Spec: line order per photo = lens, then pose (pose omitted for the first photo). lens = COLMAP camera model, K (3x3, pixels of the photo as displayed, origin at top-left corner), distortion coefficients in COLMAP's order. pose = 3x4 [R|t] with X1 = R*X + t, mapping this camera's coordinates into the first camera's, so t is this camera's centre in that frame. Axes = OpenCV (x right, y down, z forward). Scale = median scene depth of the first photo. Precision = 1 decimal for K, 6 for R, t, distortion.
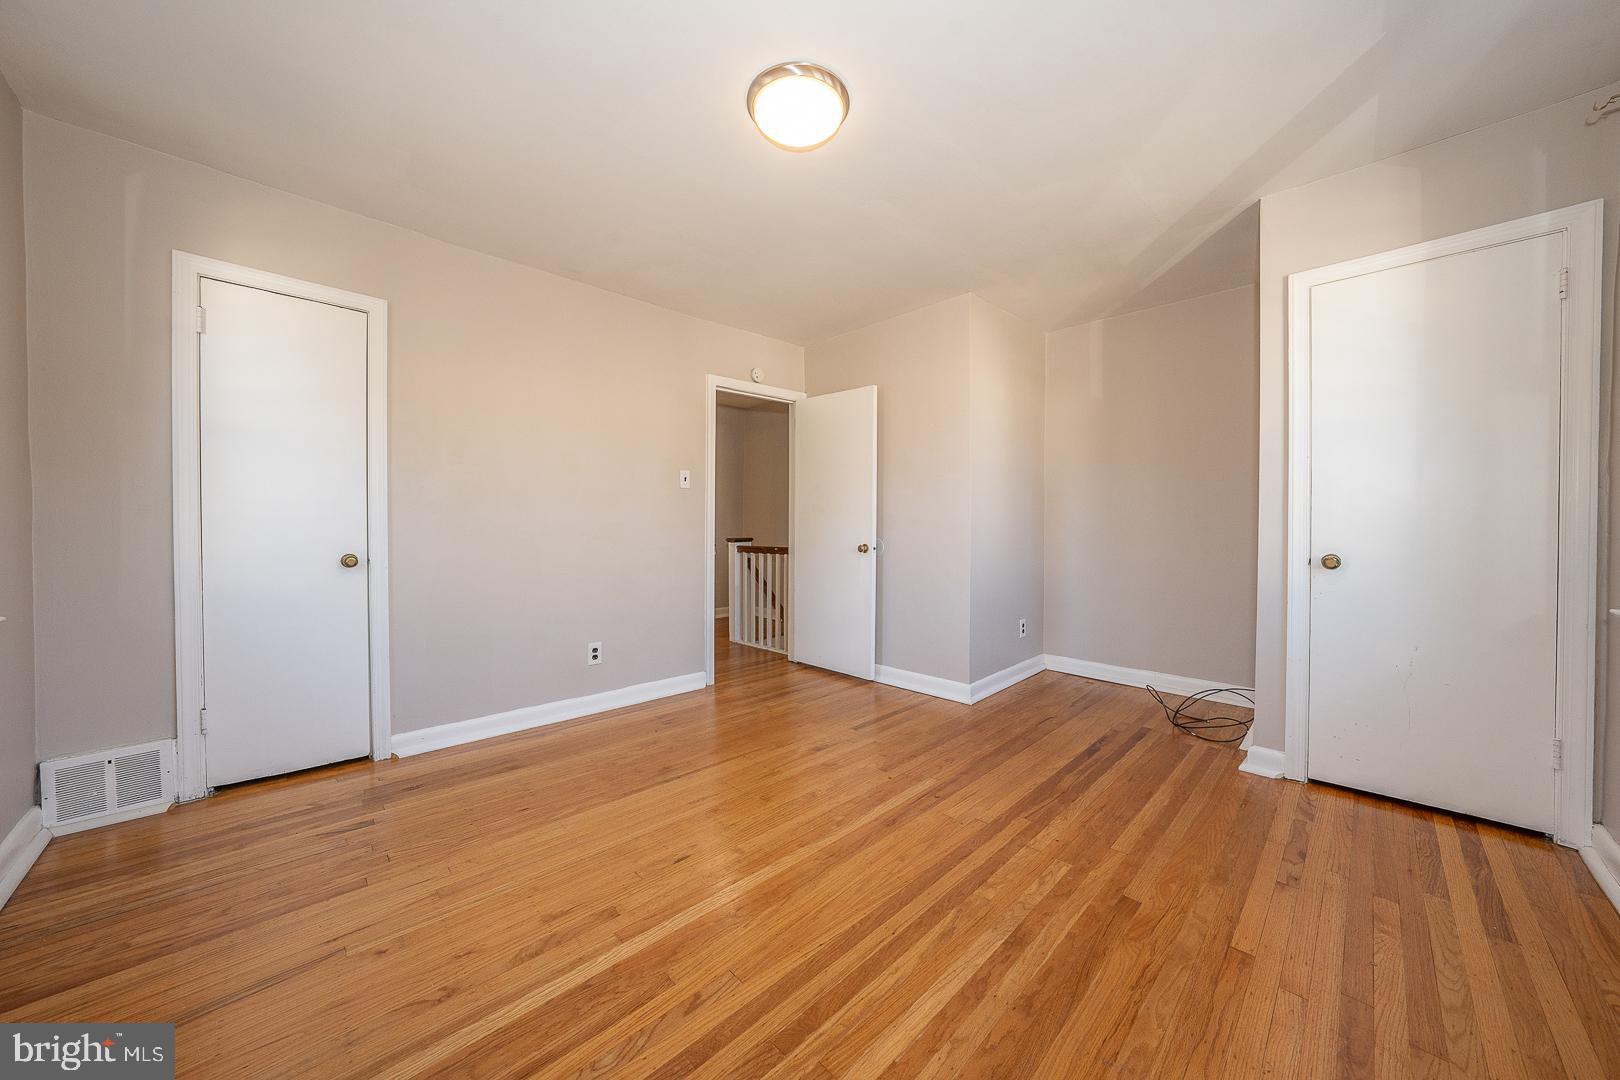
lens RADIAL K [[558.1, 0, 811.7], [0, 558.1, 534.0], [0, 0, 1]] dist [-0.032124, 0.007245]
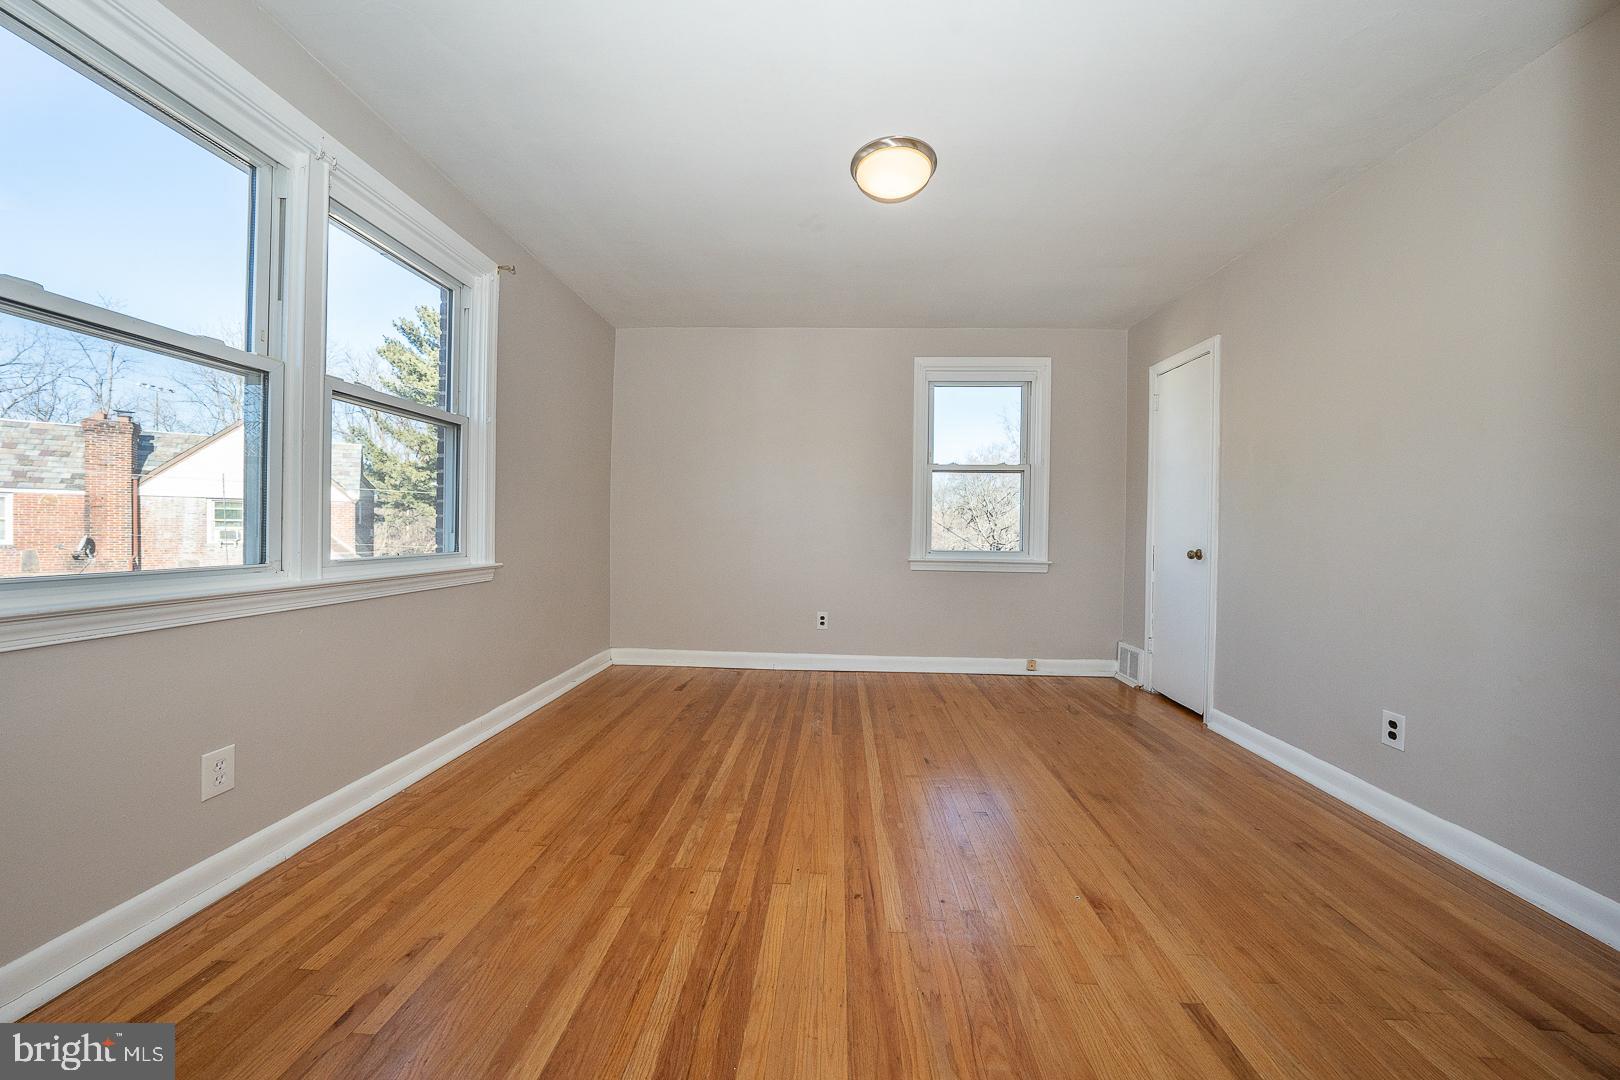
lens RADIAL K [[558.1, 0, 811.7], [0, 558.1, 534.0], [0, 0, 1]] dist [-0.032124, 0.007245]
pose [[-0.730570, -0.003602, -0.682828, 0.911565], [-0.027188, 0.999347, 0.023817, -0.006064], [0.682296, 0.035964, -0.730191, 1.765306]]
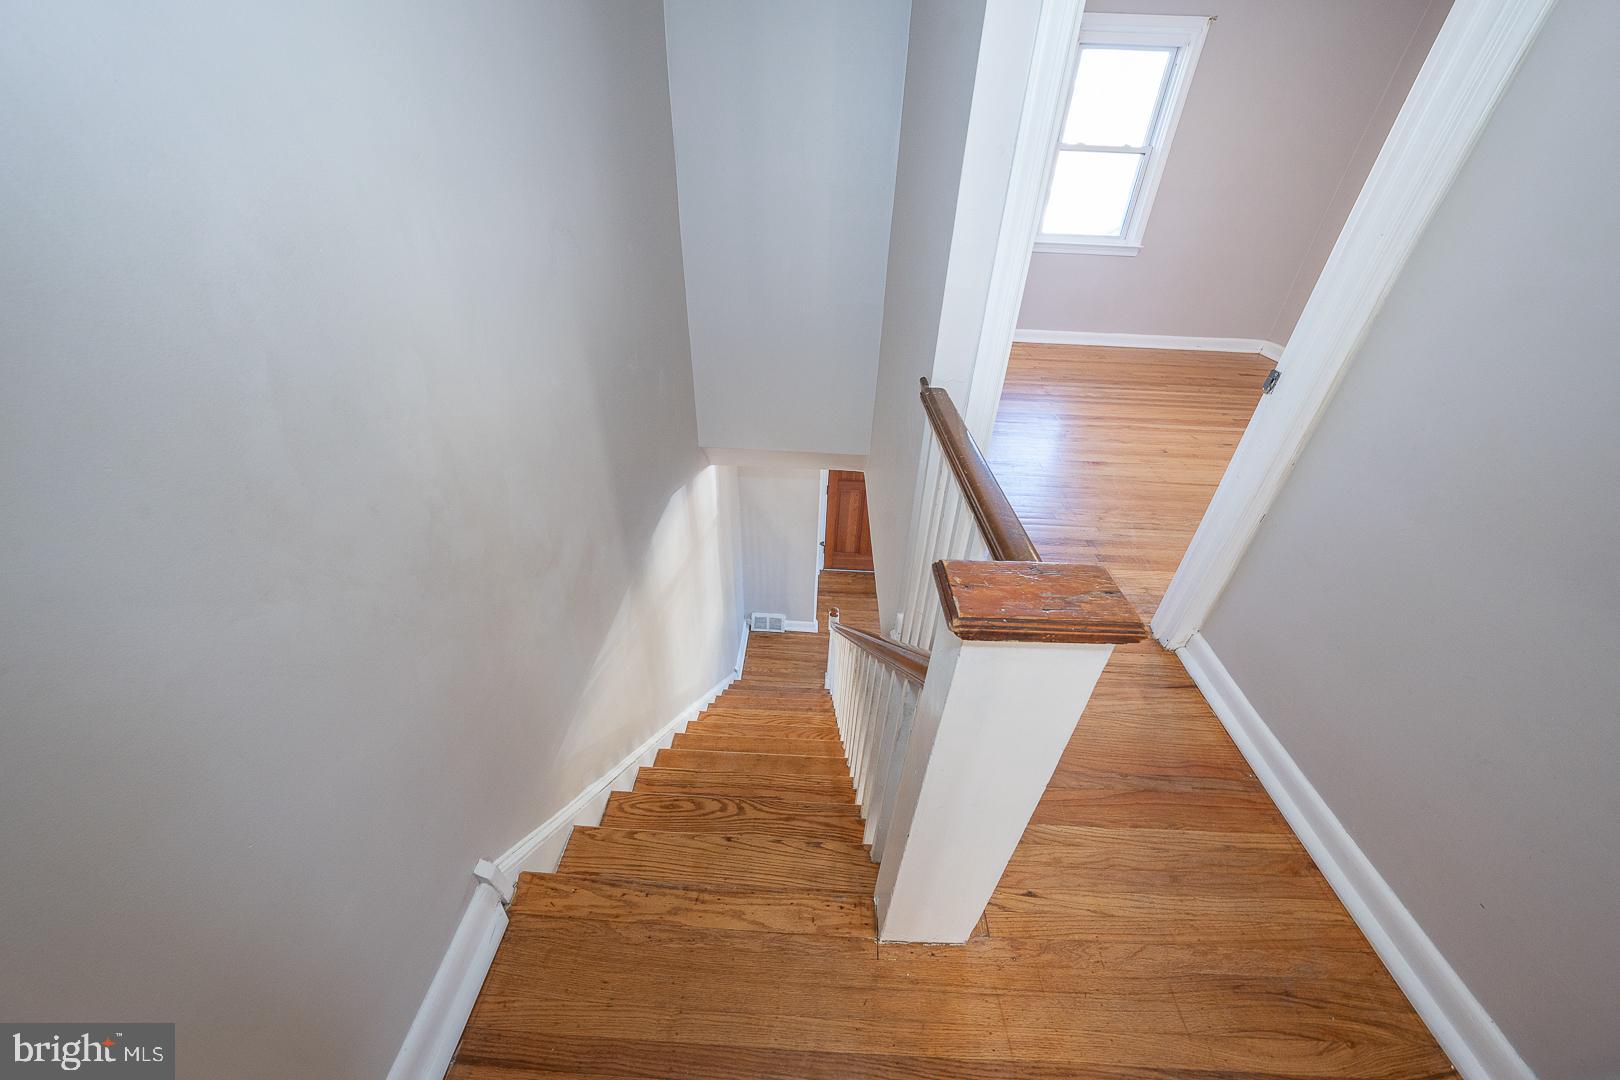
lens RADIAL K [[558.1, 0, 811.7], [0, 558.1, 534.0], [0, 0, 1]] dist [-0.032124, 0.007245]
pose [[-0.691192, -0.422340, 0.586415, -0.476016], [-0.012830, 0.818498, 0.574366, -0.218131], [-0.722557, 0.389473, -0.571158, 3.166213]]
